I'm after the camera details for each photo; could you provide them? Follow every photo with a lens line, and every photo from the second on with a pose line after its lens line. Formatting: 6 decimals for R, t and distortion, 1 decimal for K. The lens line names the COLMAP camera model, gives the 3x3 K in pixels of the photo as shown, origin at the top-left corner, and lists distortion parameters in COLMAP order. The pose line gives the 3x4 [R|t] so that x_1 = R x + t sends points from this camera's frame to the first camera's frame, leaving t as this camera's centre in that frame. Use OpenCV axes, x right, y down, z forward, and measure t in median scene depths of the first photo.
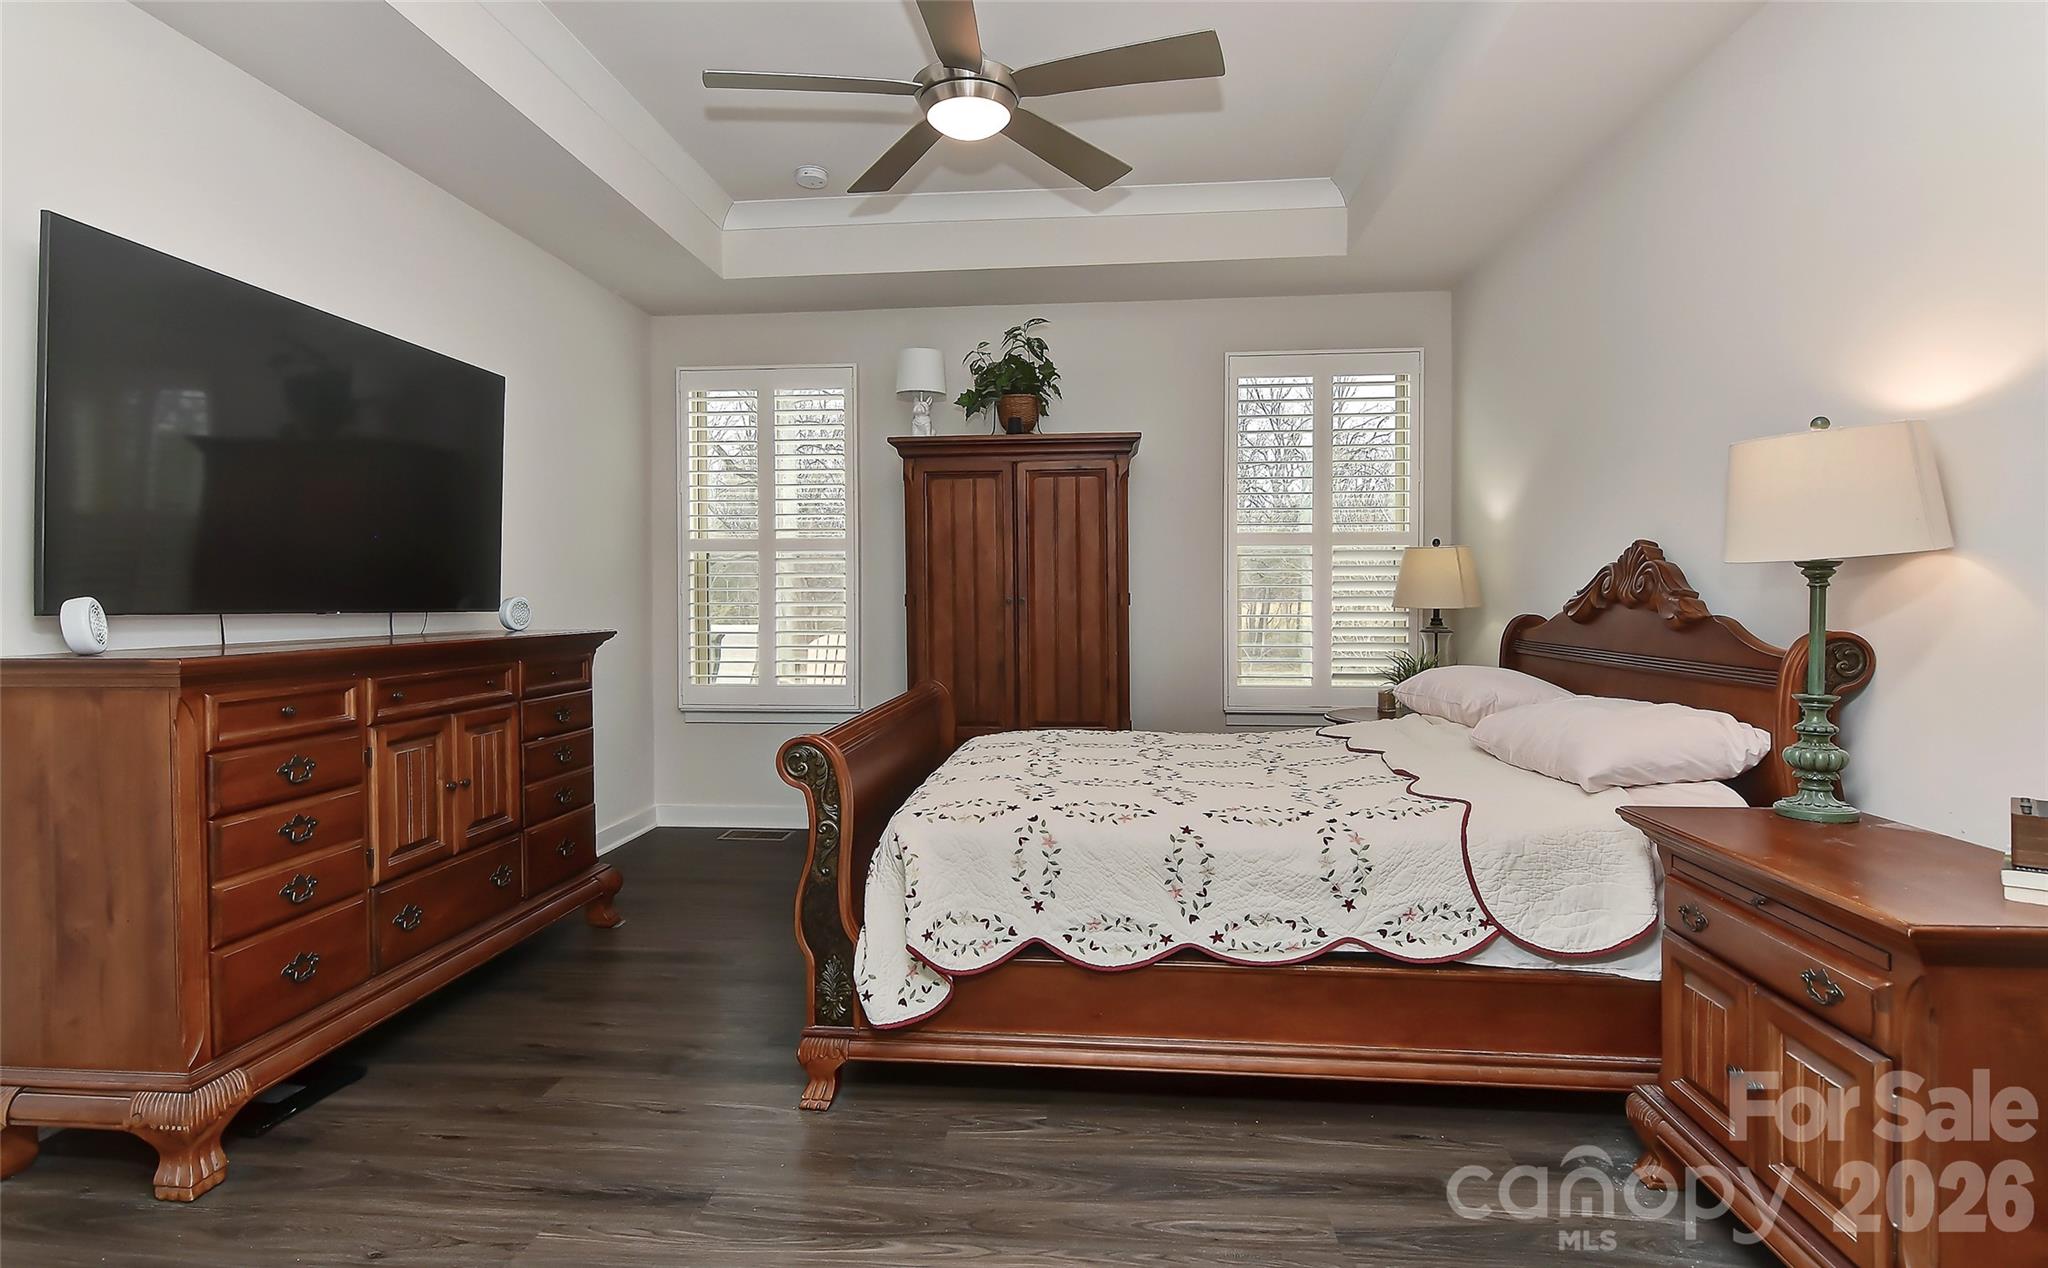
lens RADIAL K [[986.9, 0, 1027.2], [0, 986.9, 623.7], [0, 0, 1]] dist [0.023826, -0.000804]
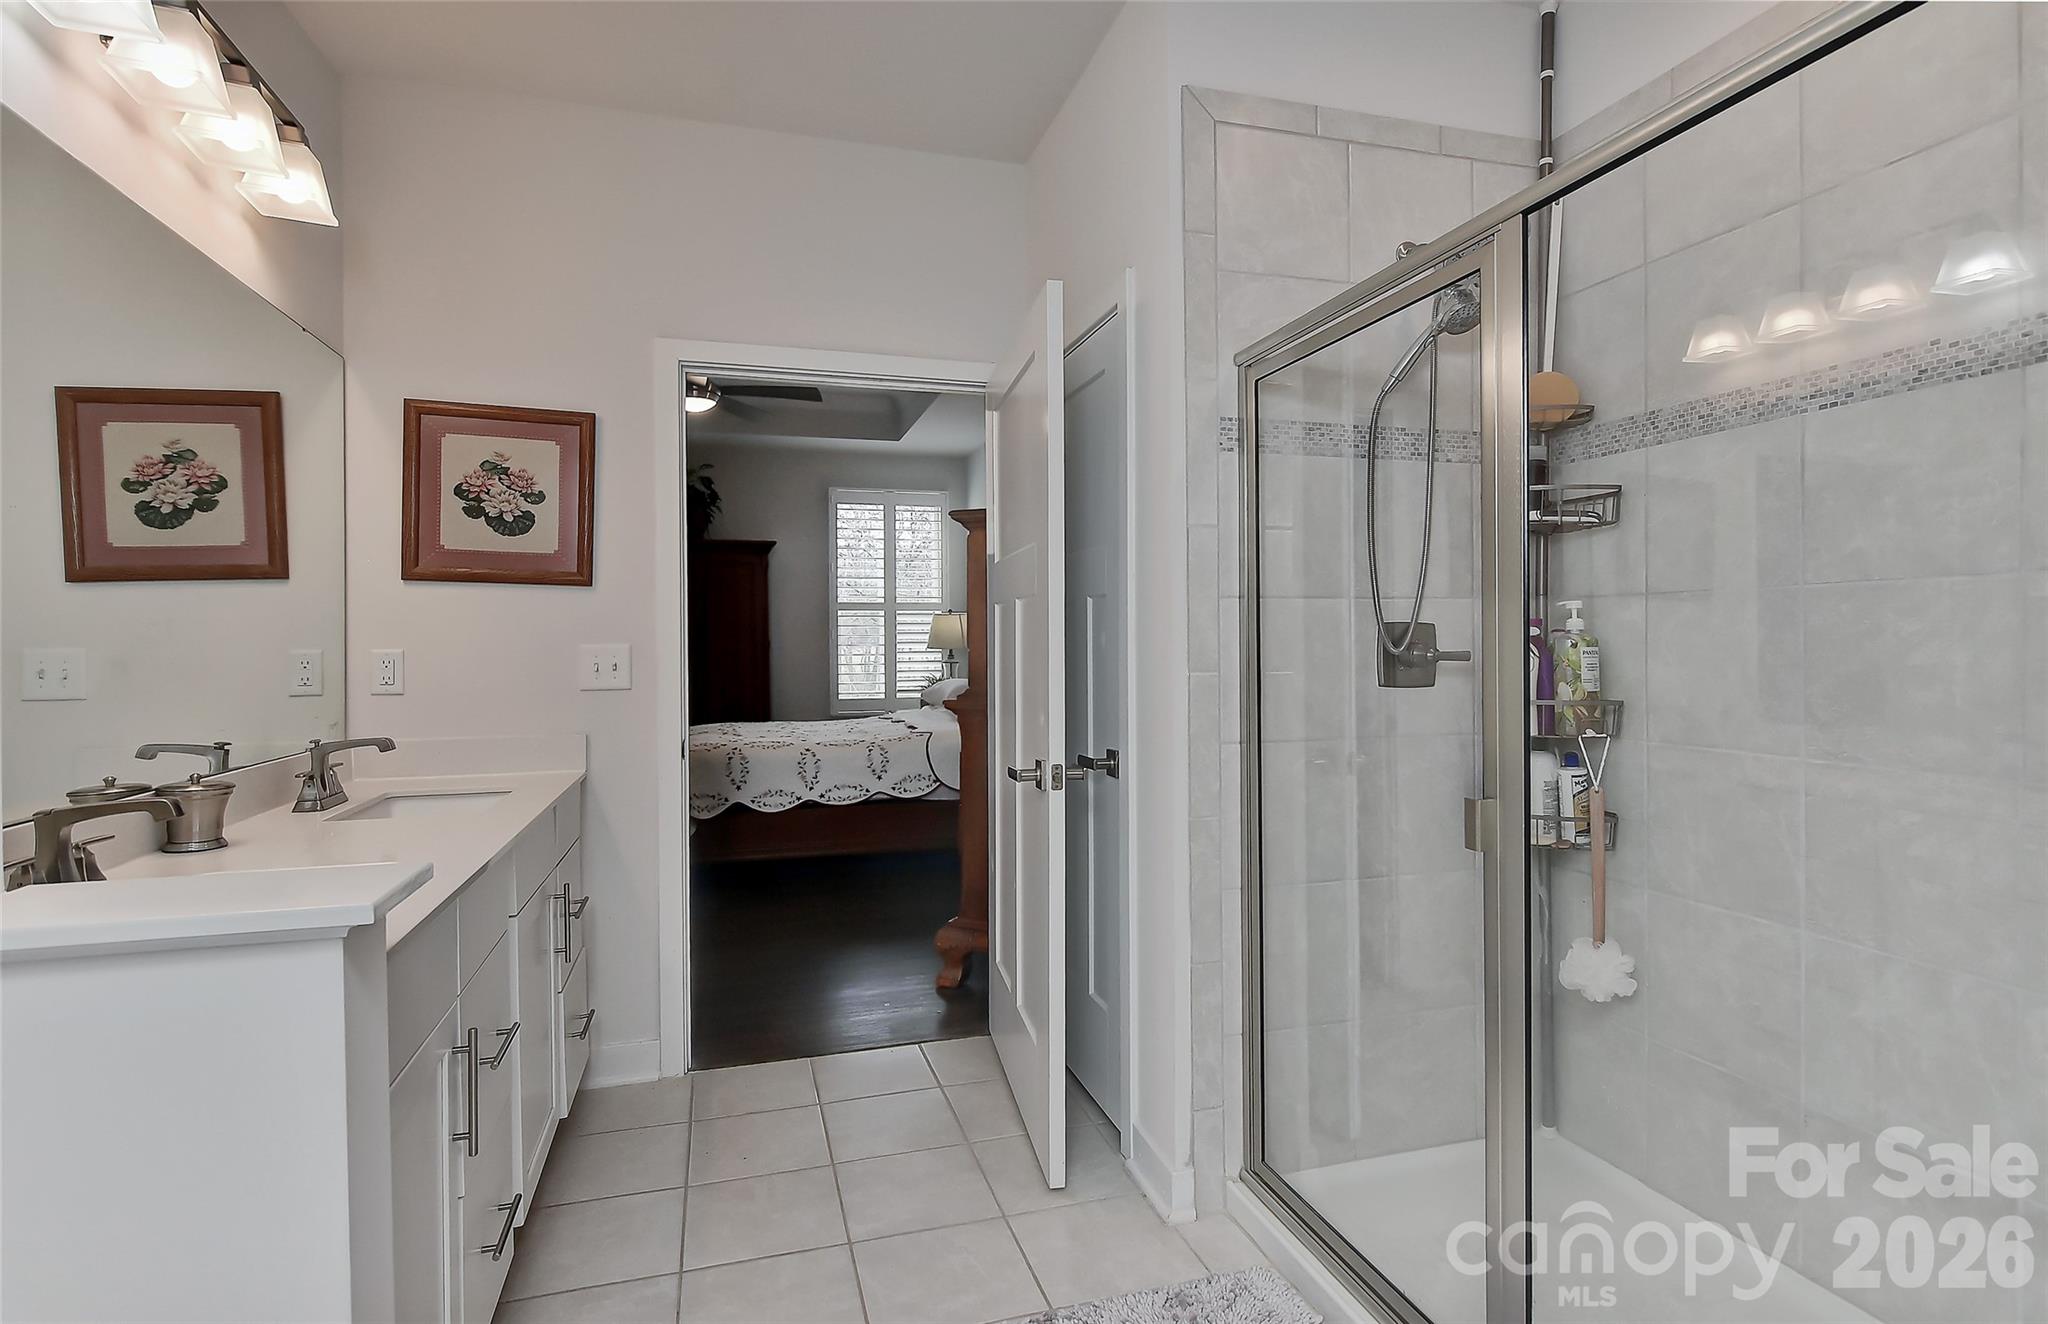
lens RADIAL K [[1003.3, 0, 1018.9], [0, 1003.3, 650.3], [0, 0, 1]] dist [0.038076, 0.002286]
pose [[0.932286, -0.007200, 0.361650, -0.211169], [0.013045, 0.999821, -0.013723, 0.024460], [-0.361486, 0.017512, 0.932213, -1.276394]]
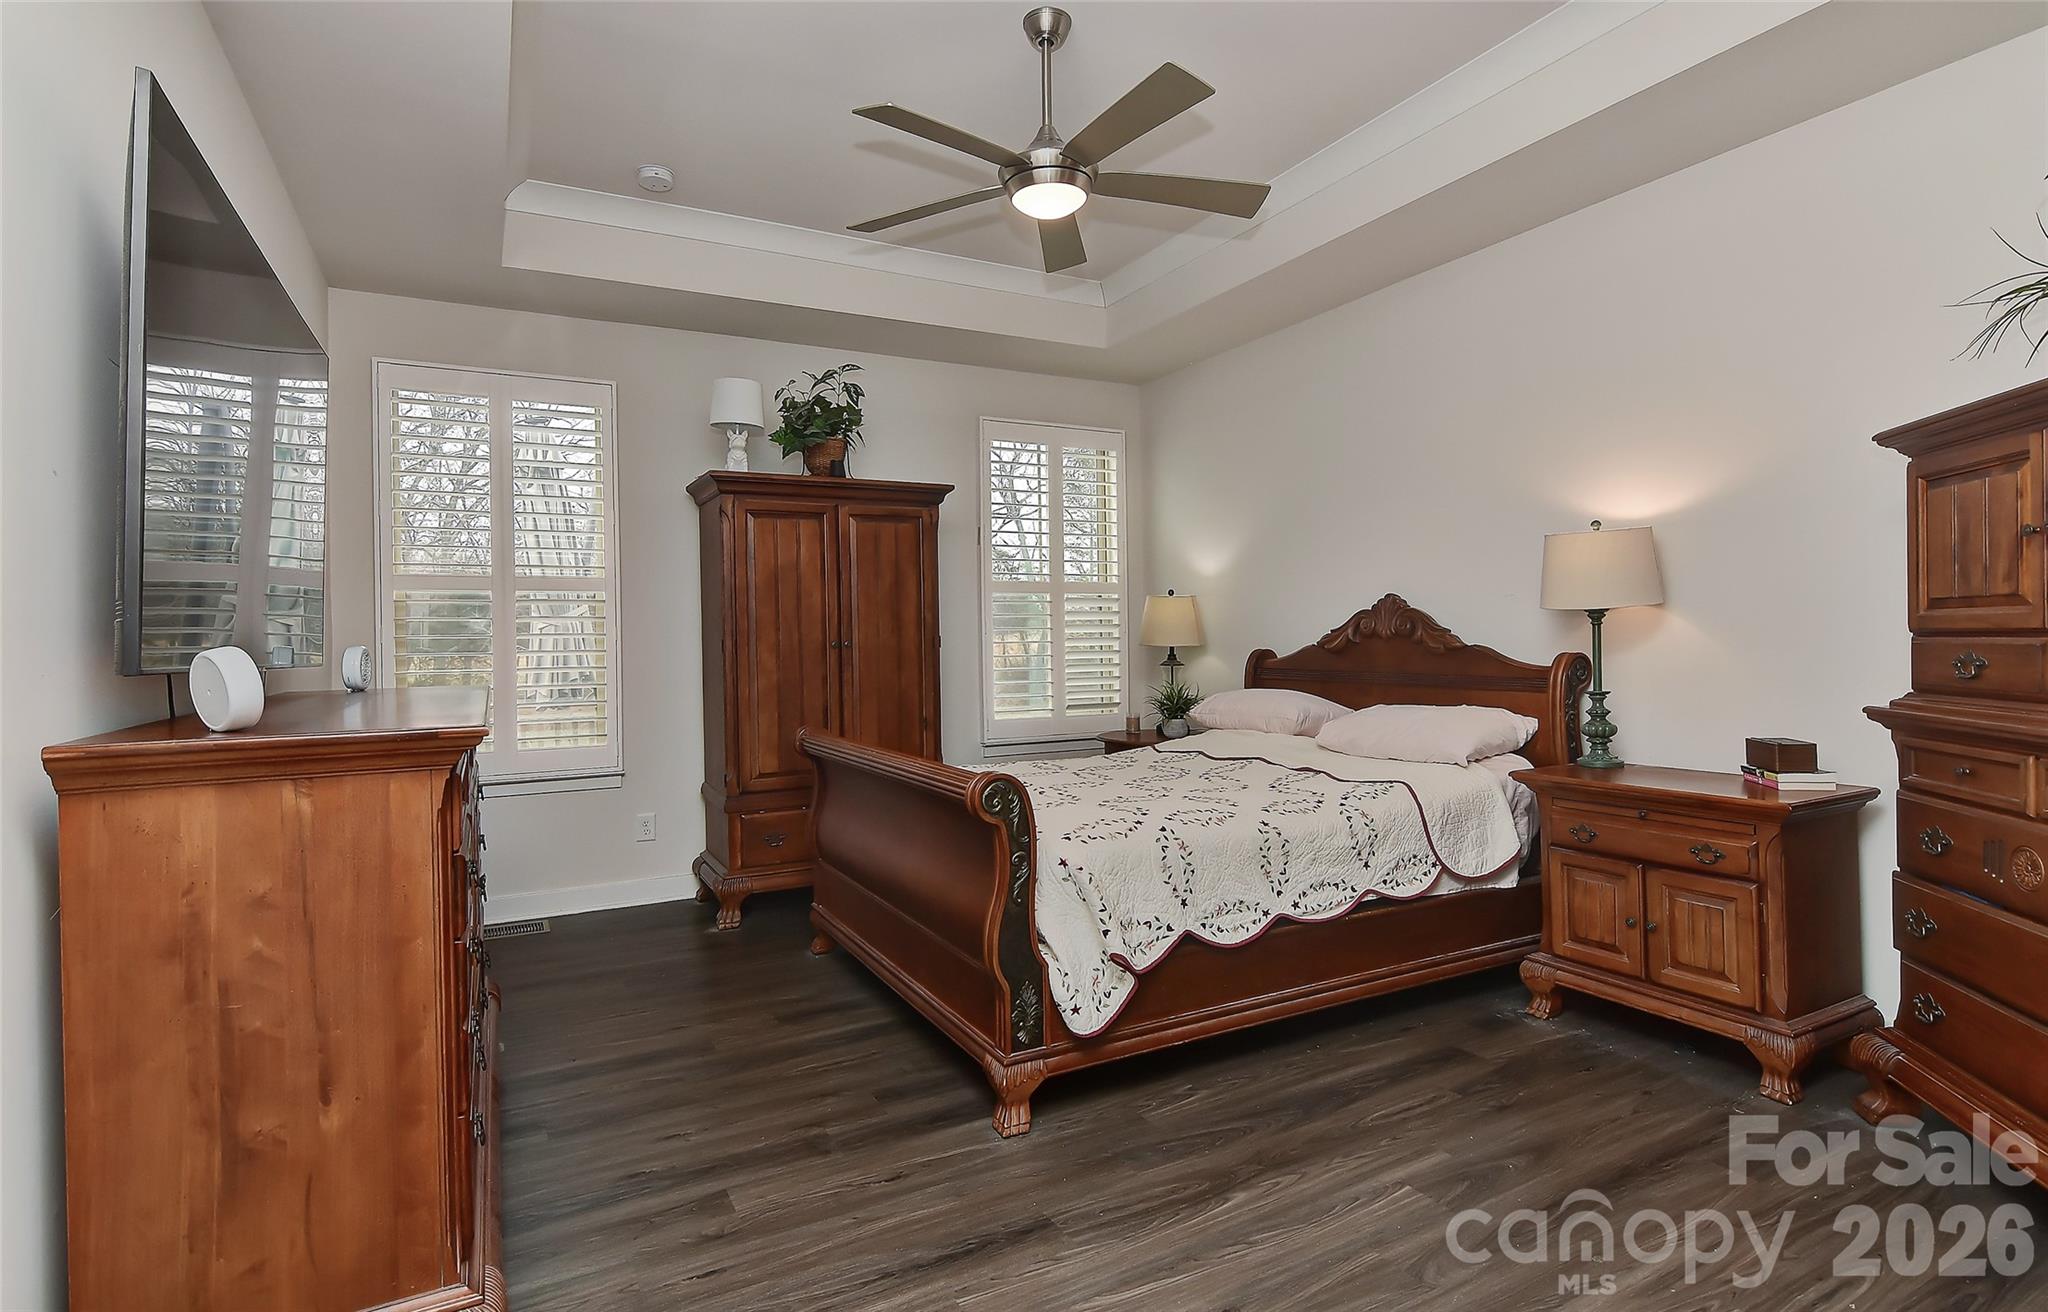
lens RADIAL K [[1003.3, 0, 1022.6], [0, 1003.3, 648.8], [0, 0, 1]] dist [0.038076, 0.002286]
pose [[0.839994, -0.016871, 0.542333, -0.783688], [0.028571, 0.999505, -0.013158, -0.001699], [-0.541842, 0.026548, 0.840061, 0.102623]]
